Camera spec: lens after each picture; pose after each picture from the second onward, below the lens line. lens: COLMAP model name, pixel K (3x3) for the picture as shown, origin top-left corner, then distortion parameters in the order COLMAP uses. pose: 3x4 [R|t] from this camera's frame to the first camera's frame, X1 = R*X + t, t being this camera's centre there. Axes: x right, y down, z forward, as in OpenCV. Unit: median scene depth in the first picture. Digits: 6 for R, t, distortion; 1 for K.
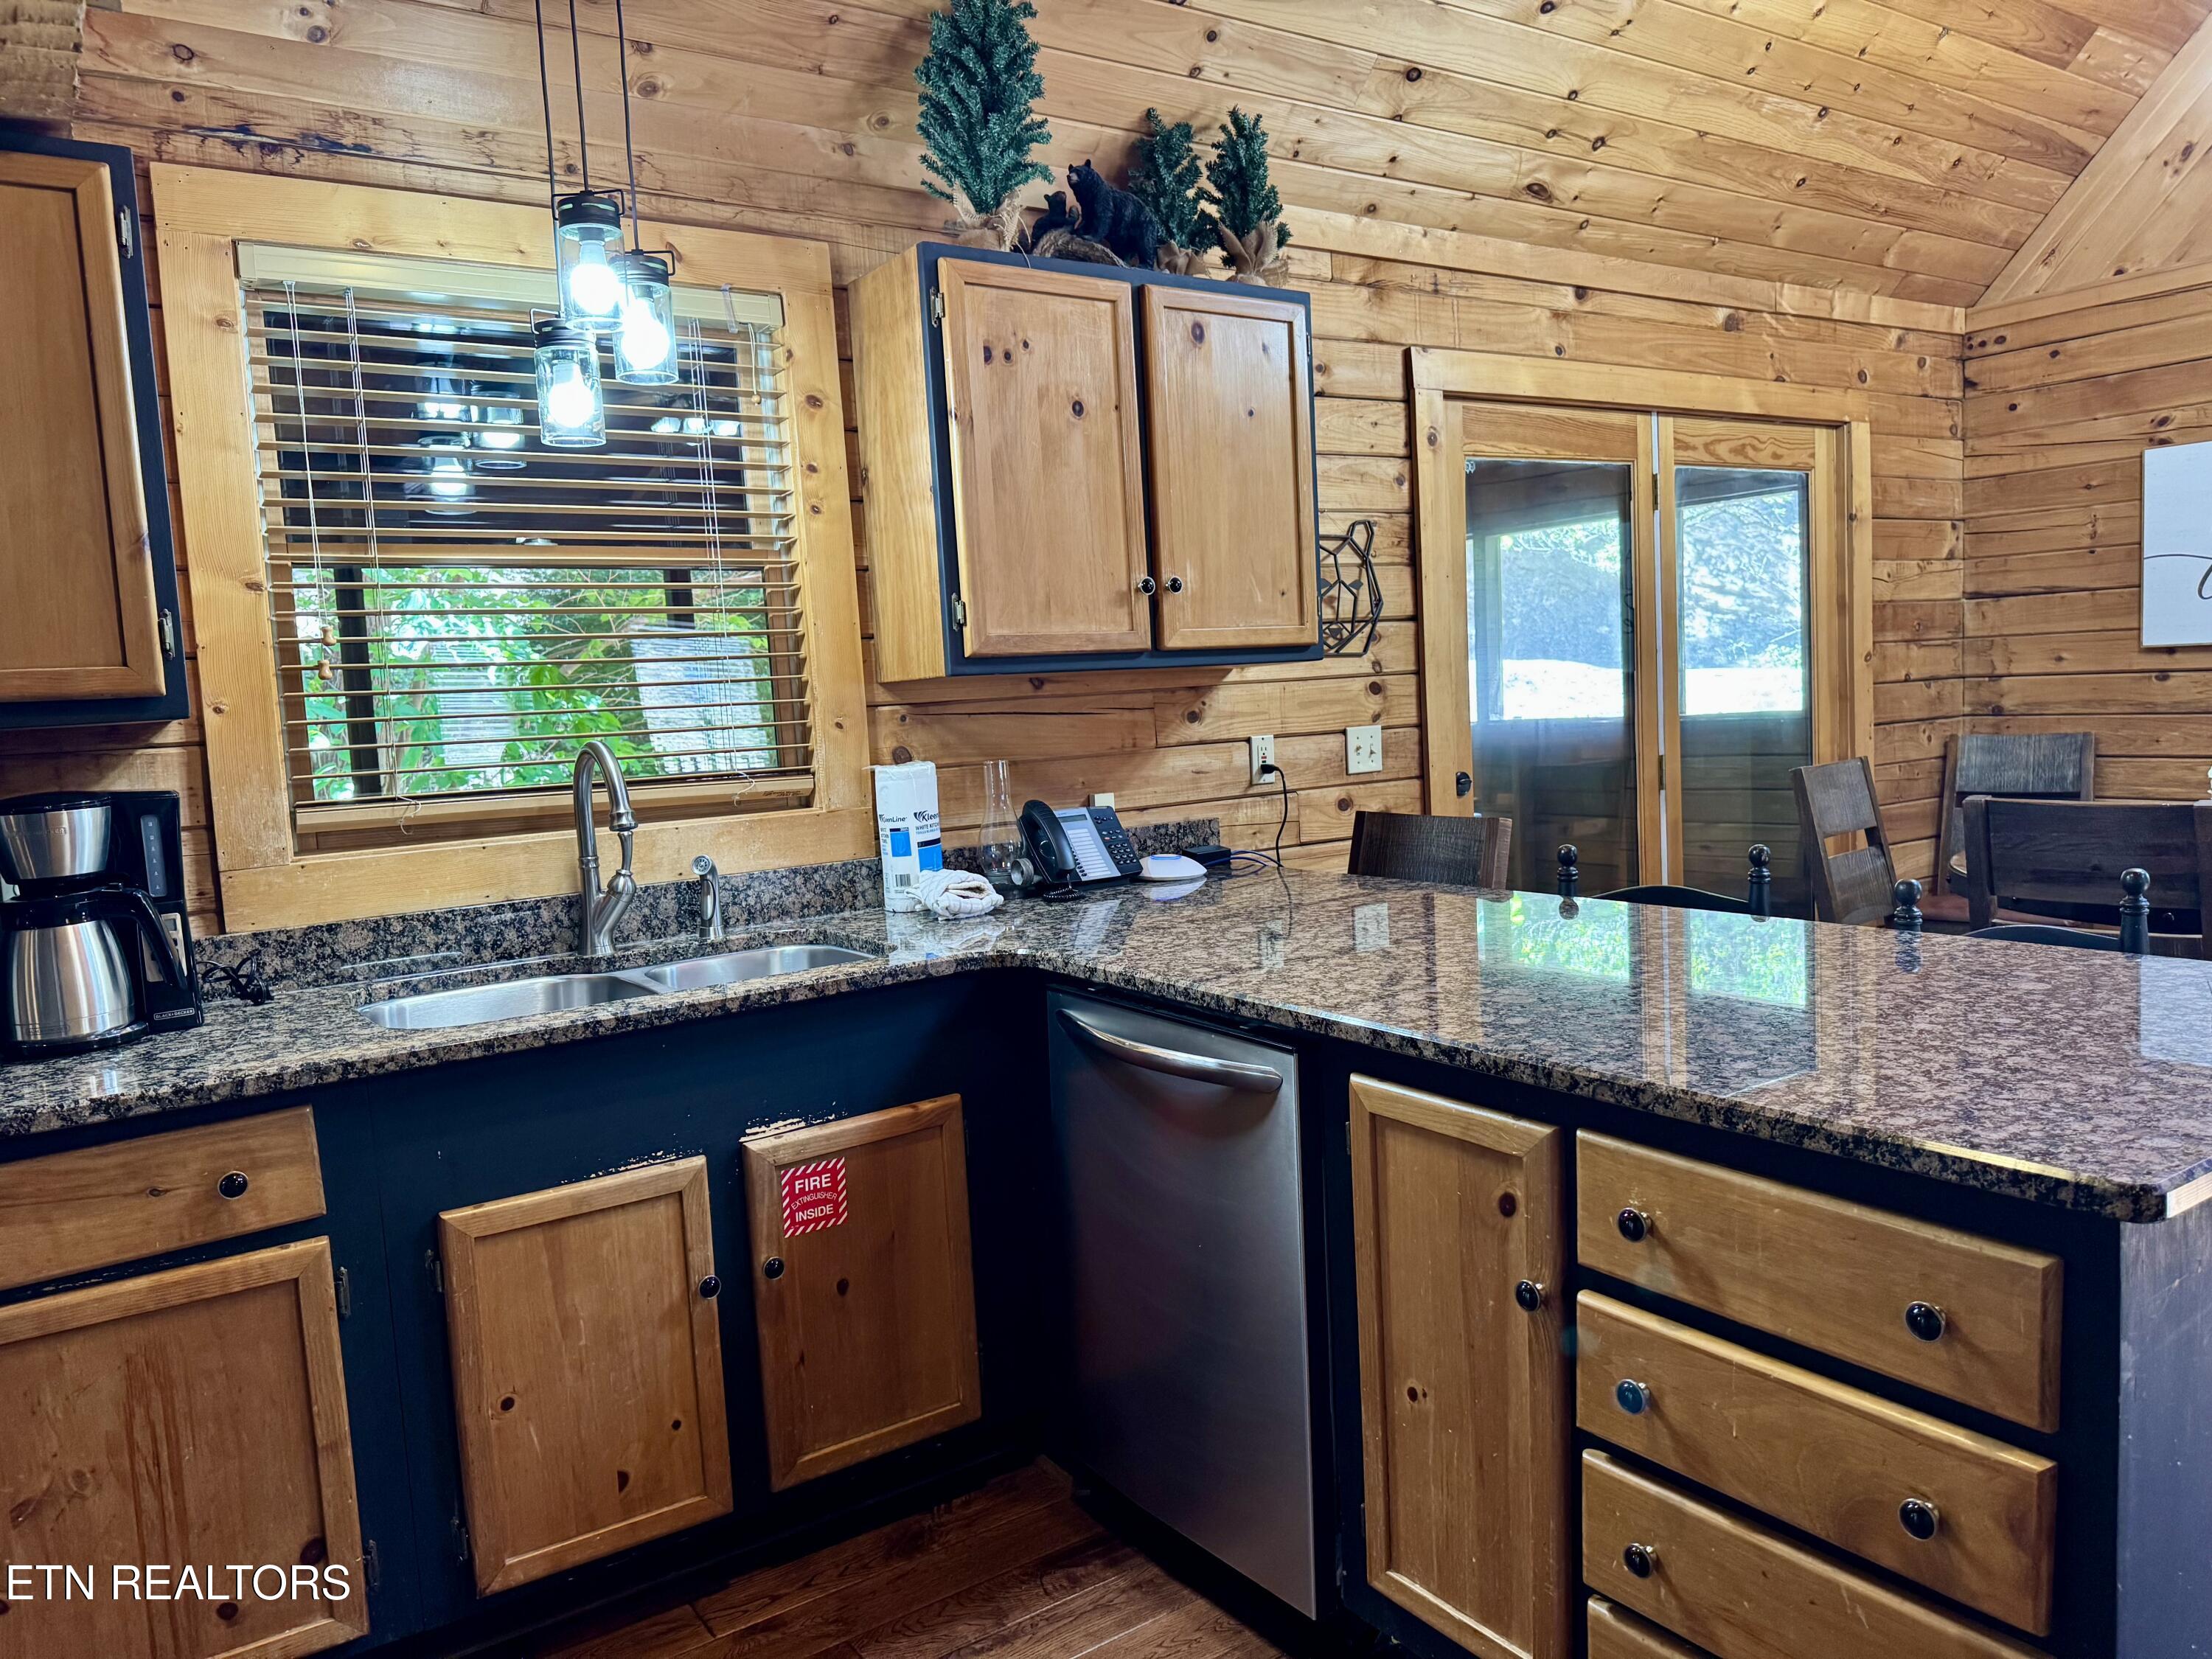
lens RADIAL K [[1546.5, 0, 1098.1], [0, 1546.5, 840.8], [0, 0, 1]] dist [0.056931, -0.081973]
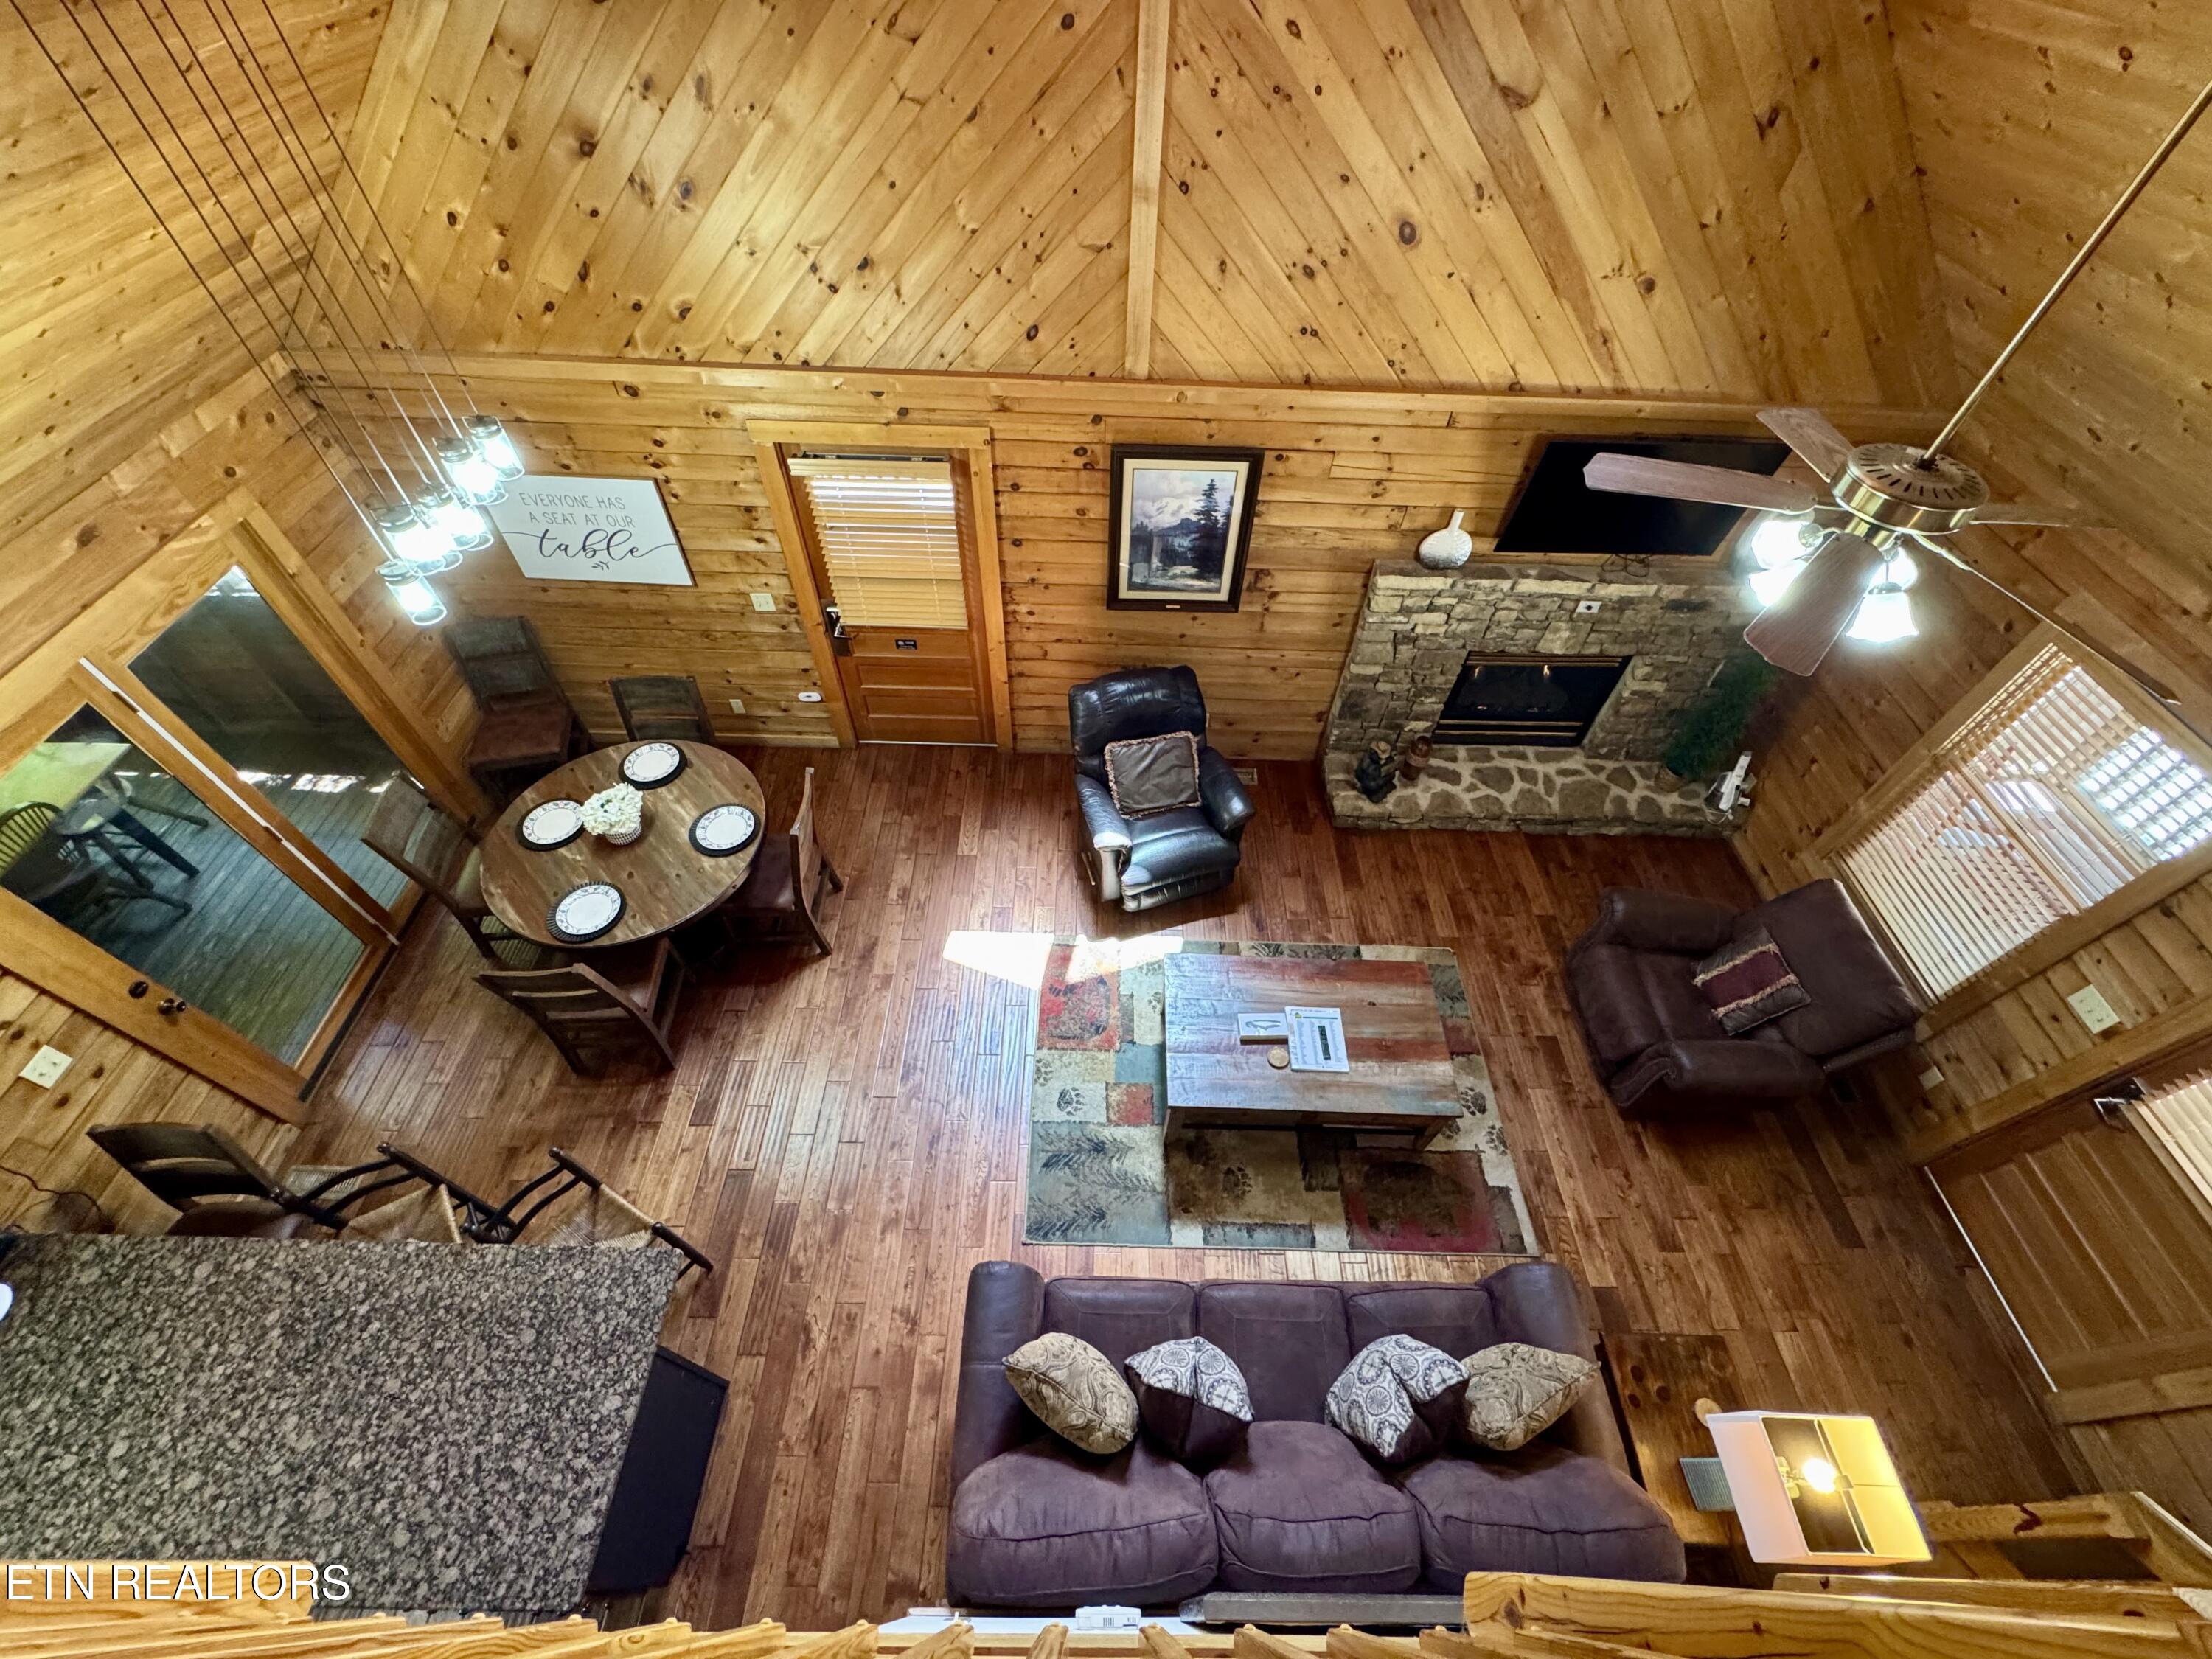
lens RADIAL K [[875.2, 0, 1112.0], [0, 875.2, 818.5], [0, 0, 1]] dist [-0.006426, -0.000136]
pose [[0.557303, -0.587970, 0.586263, 0.303765], [0.019340, 0.715079, 0.698776, -0.597877], [-0.830084, -0.378092, 0.409887, -0.044370]]
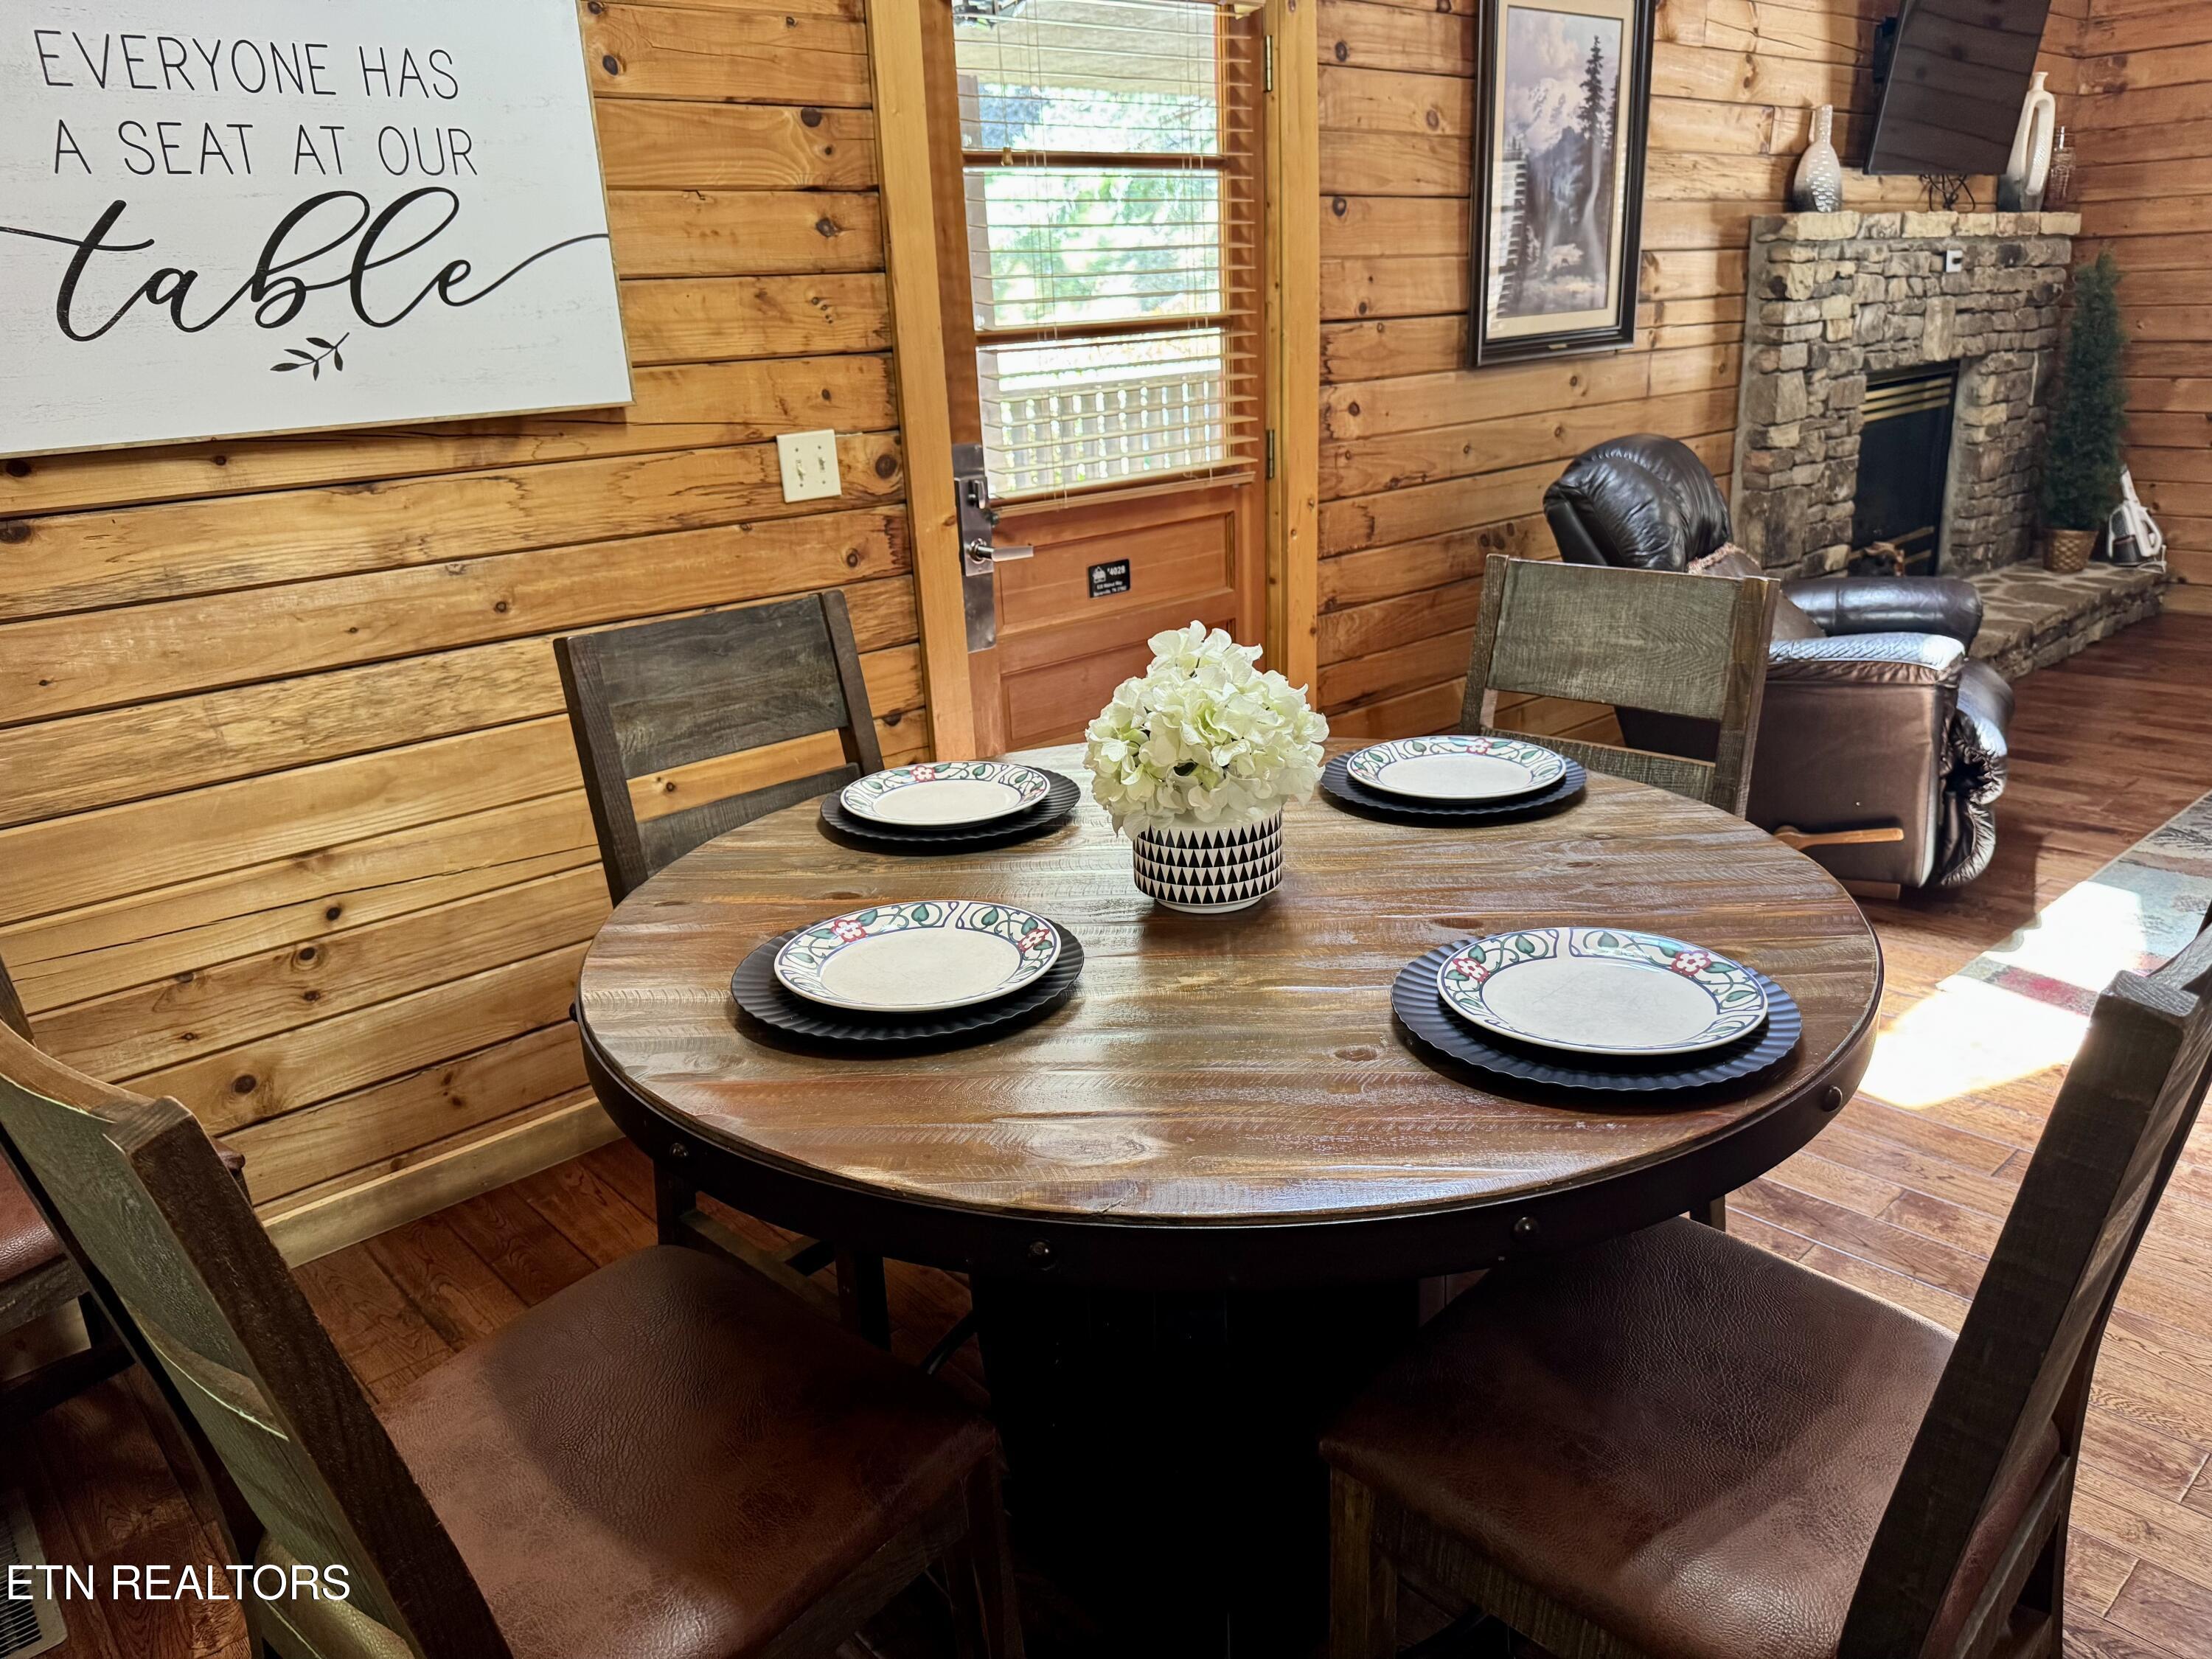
lens RADIAL K [[1546.5, 0, 1107.5], [0, 1546.5, 837.8], [0, 0, 1]] dist [0.056931, -0.081973]
pose [[-0.132208, -0.276181, 0.951969, 0.220339], [0.145520, 0.944586, 0.294248, -0.106966], [-0.980482, 0.177432, -0.084692, 0.755218]]
